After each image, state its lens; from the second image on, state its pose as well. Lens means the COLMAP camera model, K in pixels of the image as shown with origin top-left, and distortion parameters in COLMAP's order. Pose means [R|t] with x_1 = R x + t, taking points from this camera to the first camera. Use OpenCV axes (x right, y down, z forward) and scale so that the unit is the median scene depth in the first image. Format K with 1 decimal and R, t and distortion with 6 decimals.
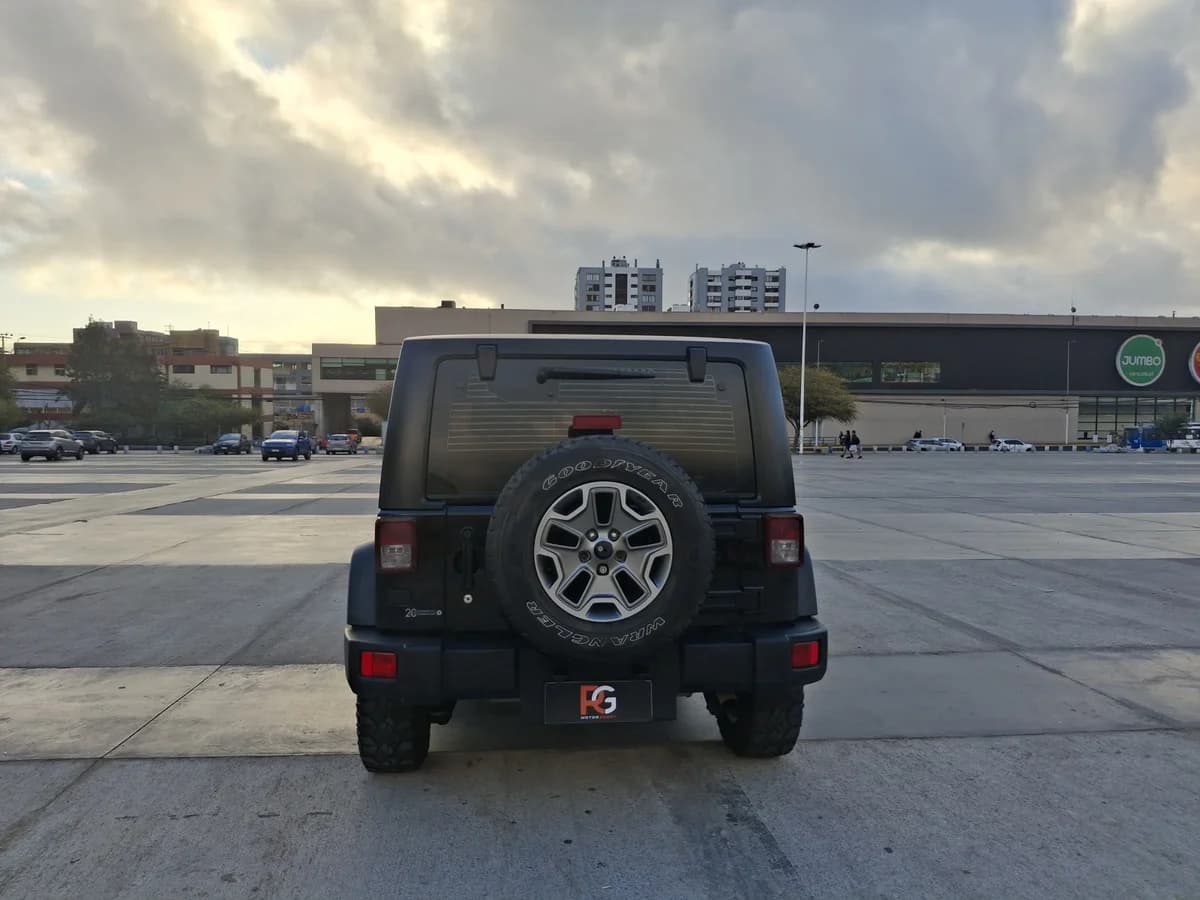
lens RADIAL K [[905.2, 0, 600.4], [0, 905.2, 464.7], [0, 0, 1]] dist [0.012551, -0.051106]
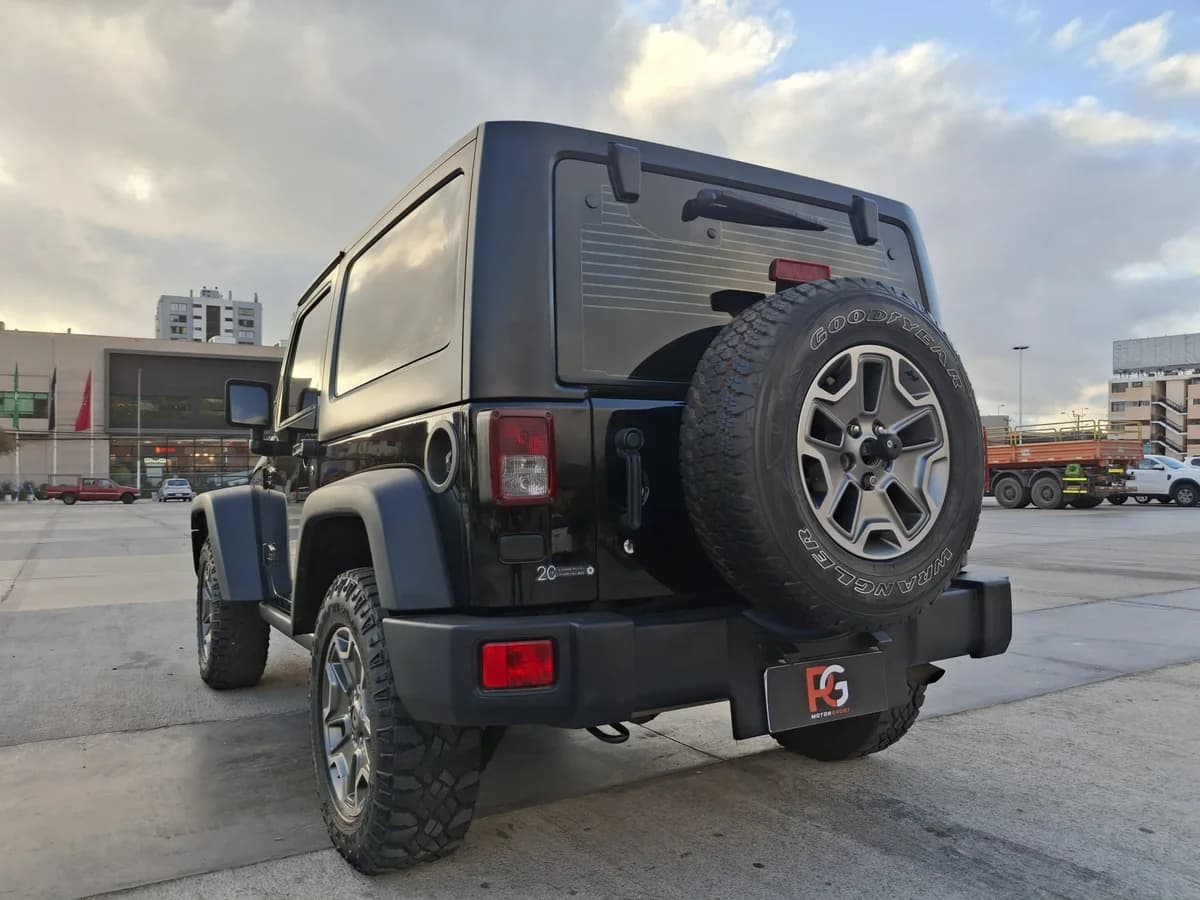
lens RADIAL K [[891.6, 0, 615.5], [0, 891.6, 494.1], [0, 0, 1]] dist [0.126977, -0.236363]
pose [[0.902593, -0.020040, 0.430028, -0.423487], [0.028392, 0.999512, -0.013014, 0.122484], [-0.429558, 0.023955, 0.902722, 0.467057]]
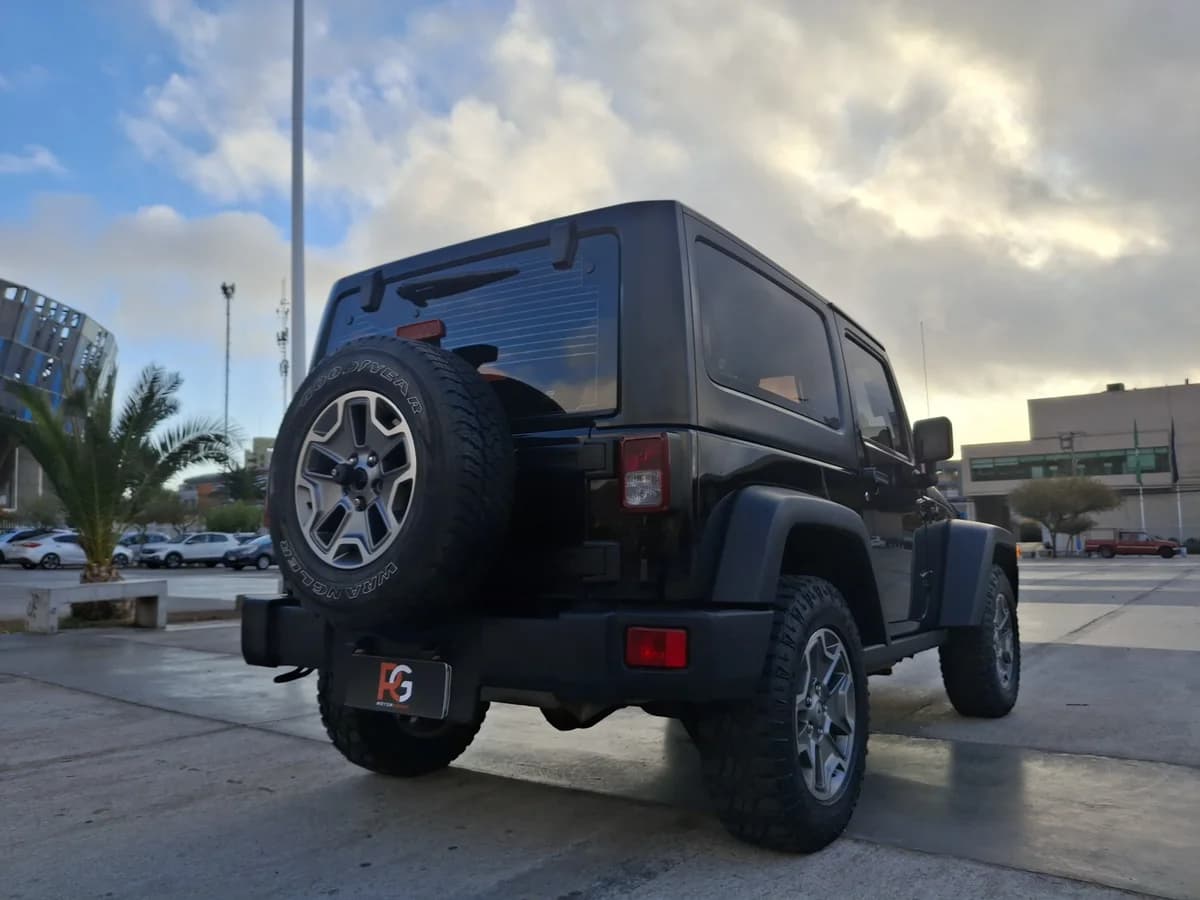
lens RADIAL K [[911.0, 0, 590.5], [0, 911.0, 468.8], [0, 0, 1]] dist [-0.004009, -0.028425]
pose [[0.751597, -0.065238, -0.656389, 0.640397], [-0.011851, 0.993601, -0.112323, 0.164148], [0.659516, 0.092200, 0.746015, 0.515875]]
